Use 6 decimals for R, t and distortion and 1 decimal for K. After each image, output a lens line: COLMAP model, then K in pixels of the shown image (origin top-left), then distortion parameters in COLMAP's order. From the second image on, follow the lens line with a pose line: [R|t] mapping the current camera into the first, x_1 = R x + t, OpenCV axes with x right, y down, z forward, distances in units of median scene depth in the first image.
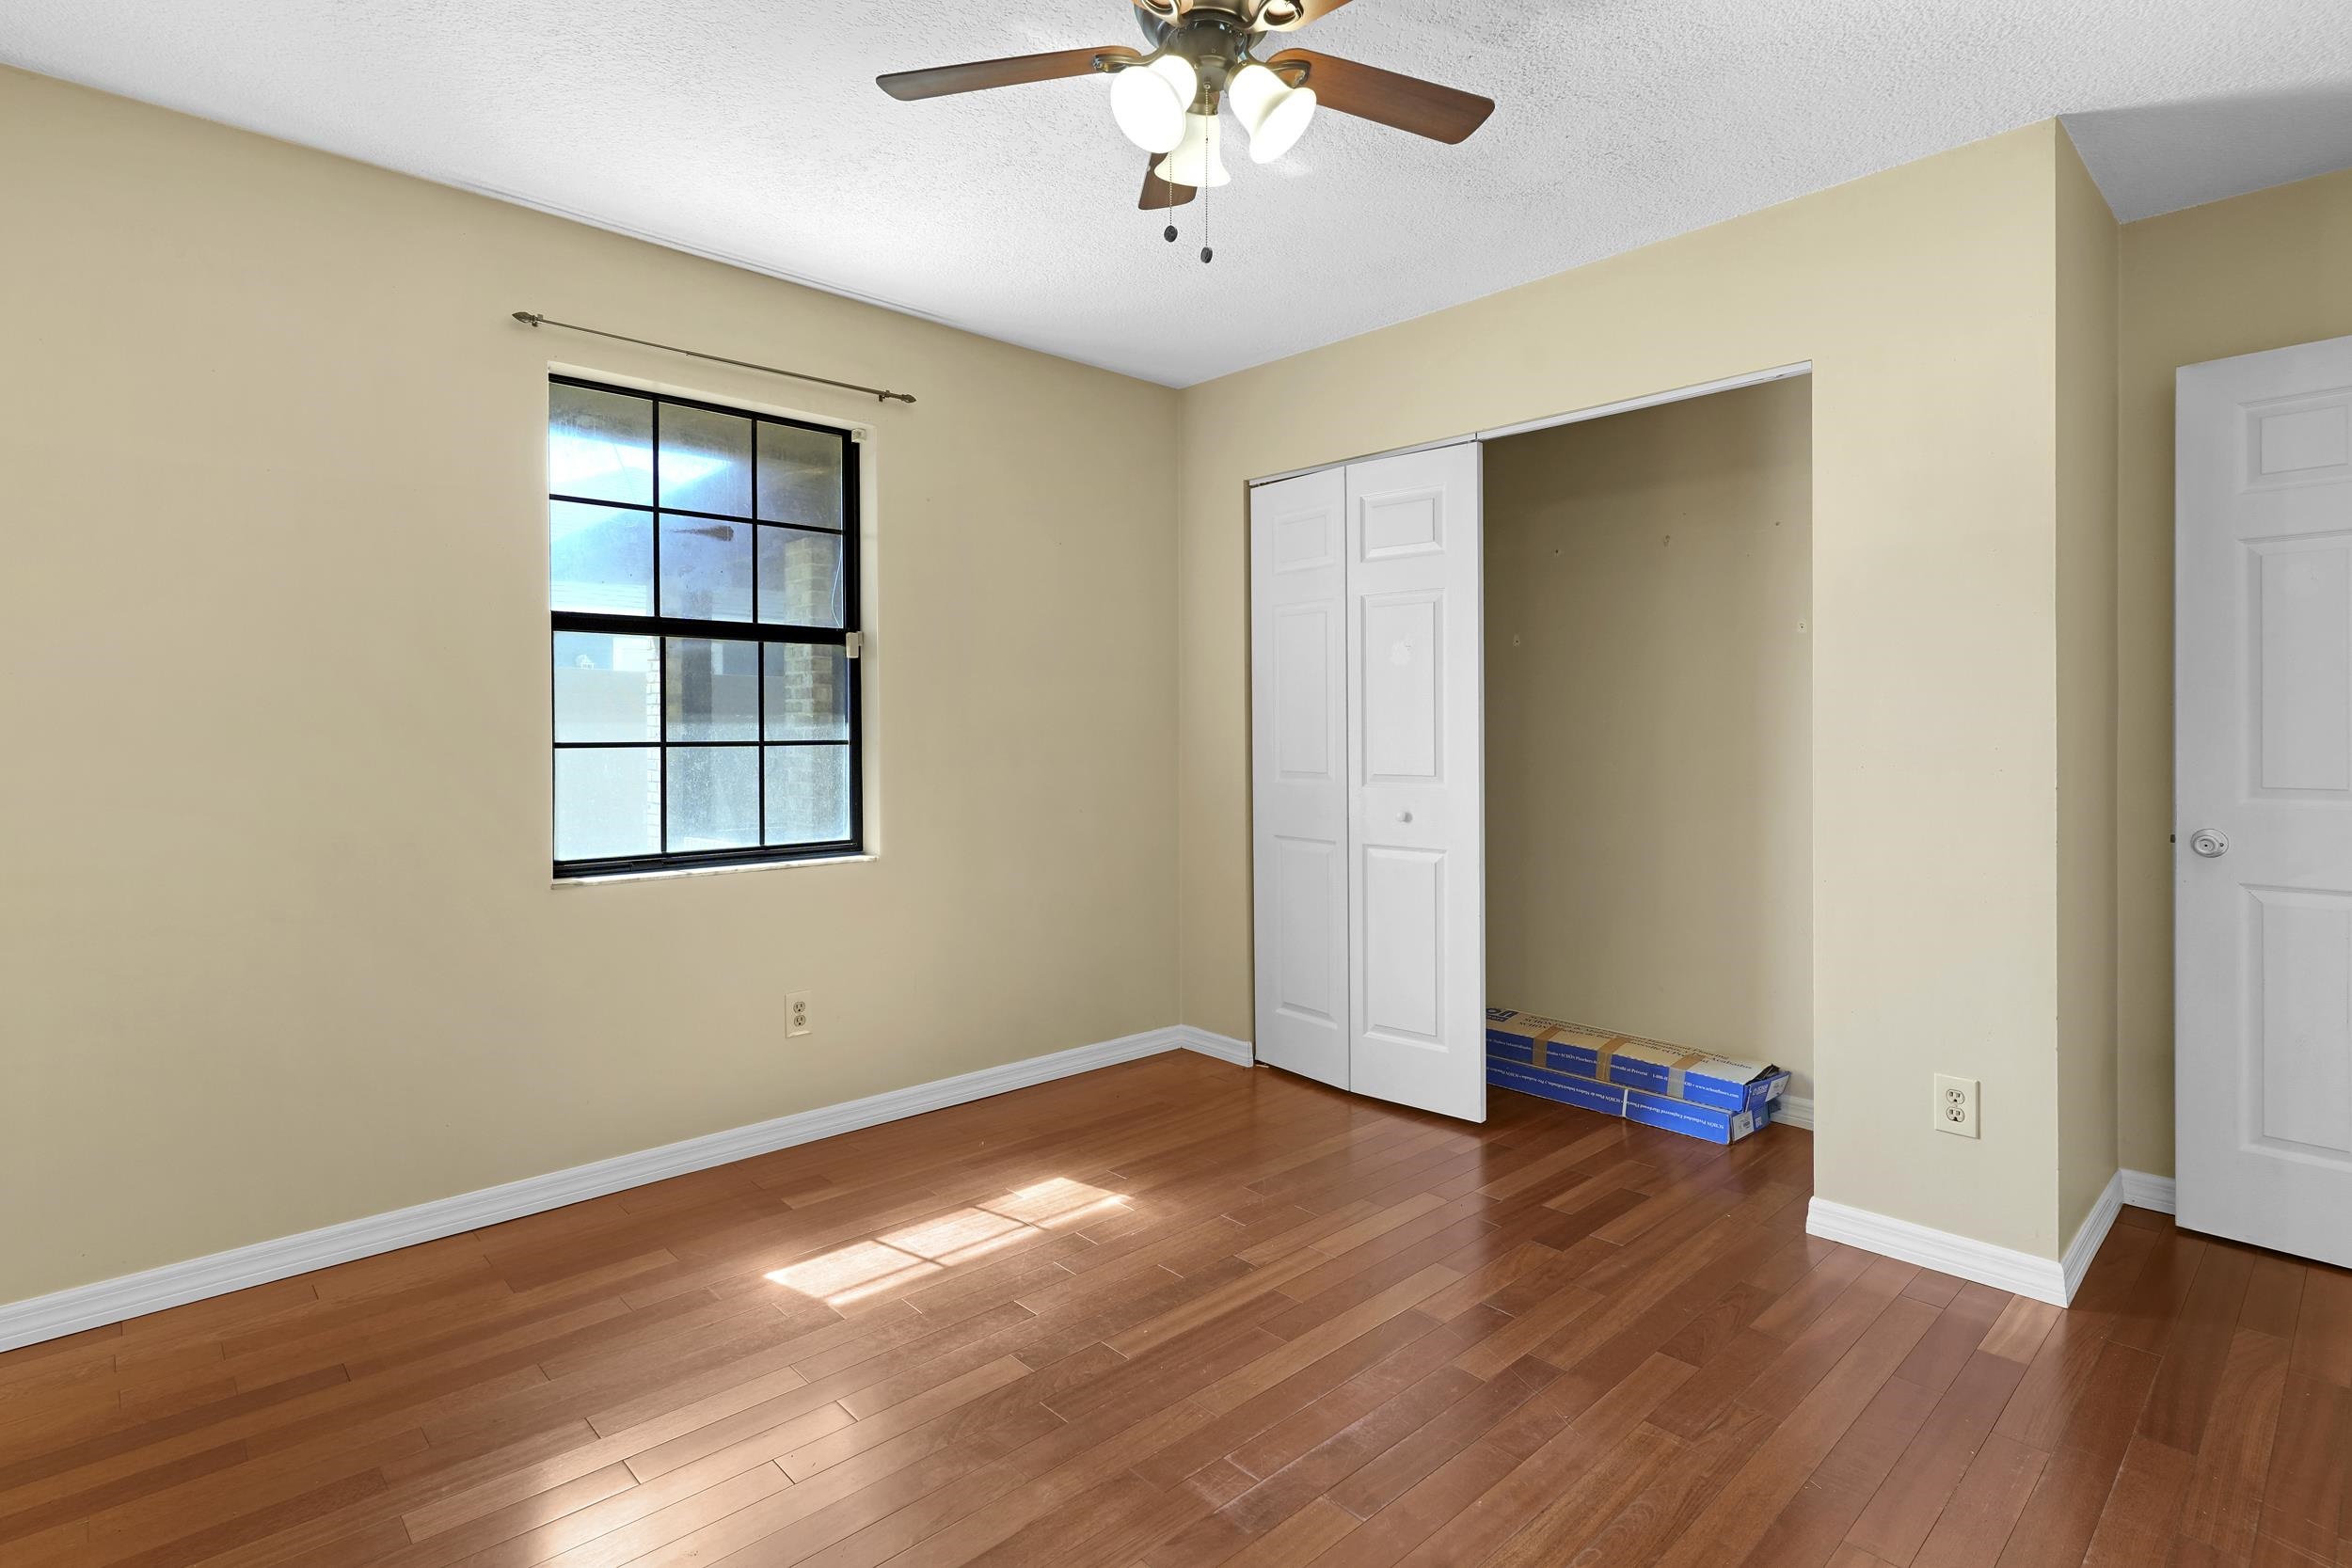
lens RADIAL K [[1149.7, 0, 1170.2], [0, 1149.7, 751.3], [0, 0, 1]] dist [0.013115, -0.004030]
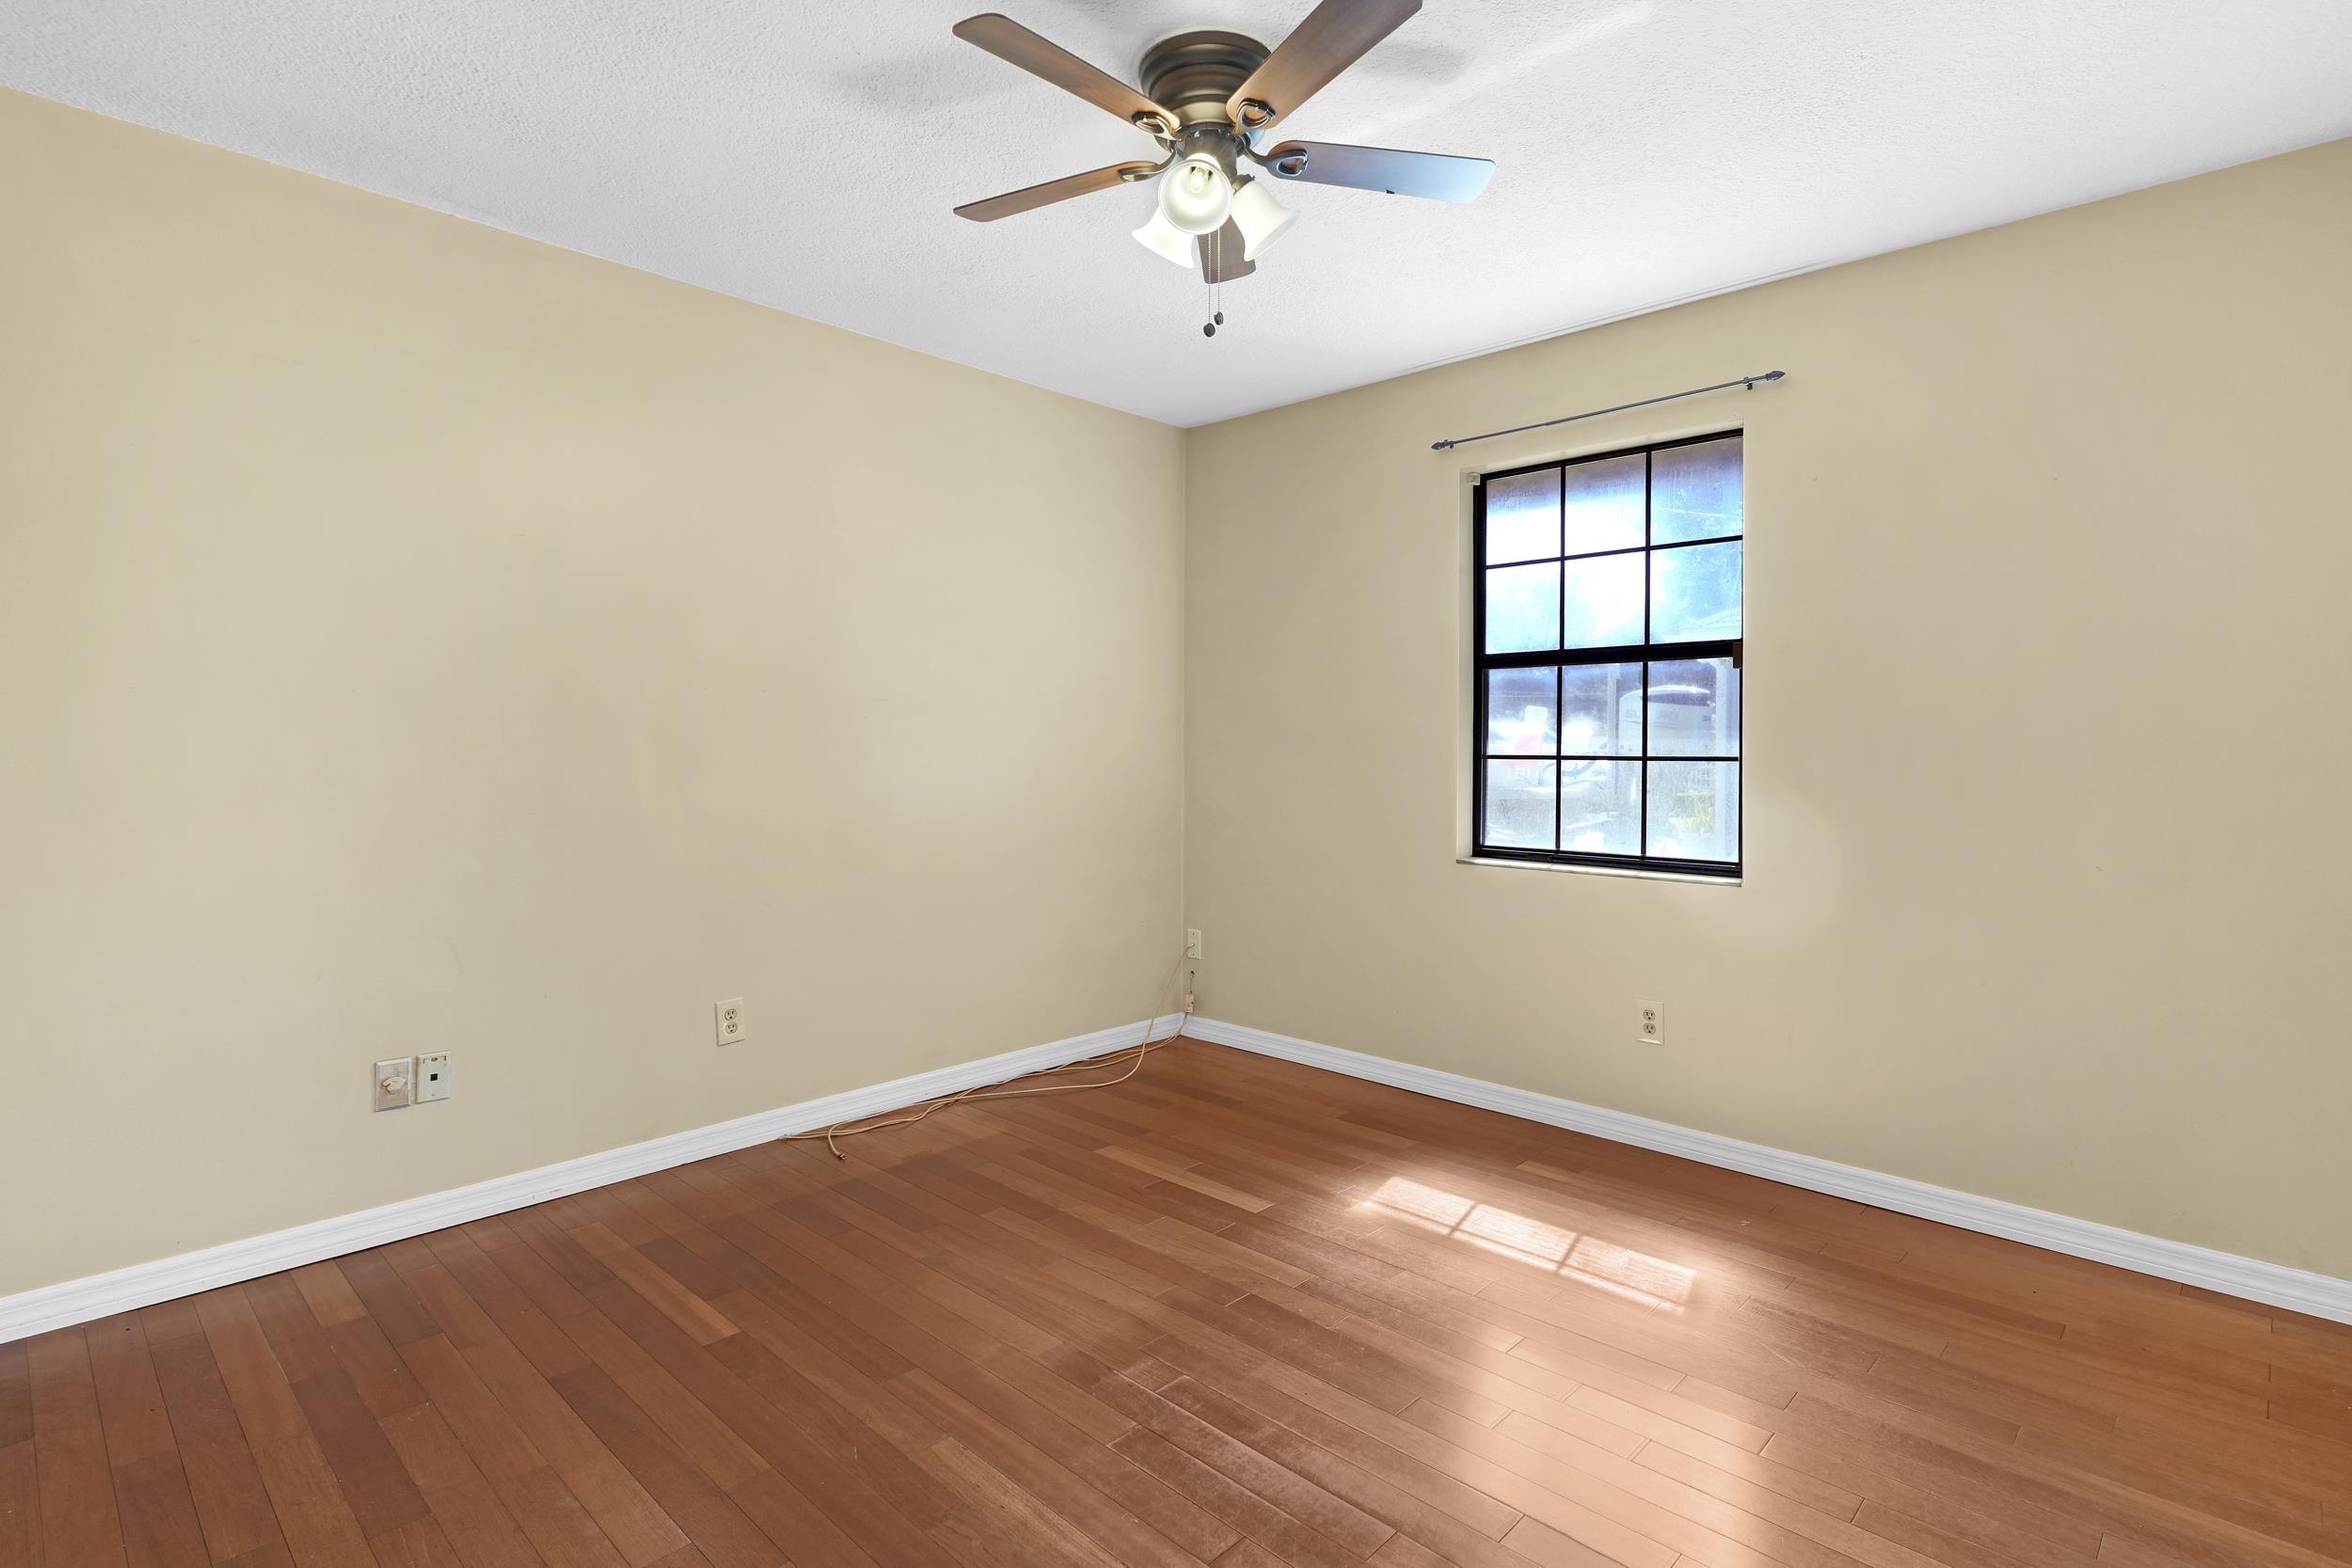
lens RADIAL K [[1149.7, 0, 1187.1], [0, 1149.7, 765.2], [0, 0, 1]] dist [0.013115, -0.004030]
pose [[0.064599, 0.021719, -0.997675, 0.685833], [-0.019708, 0.999596, 0.020485, -0.014413], [0.997717, 0.018338, 0.065001, 0.527443]]
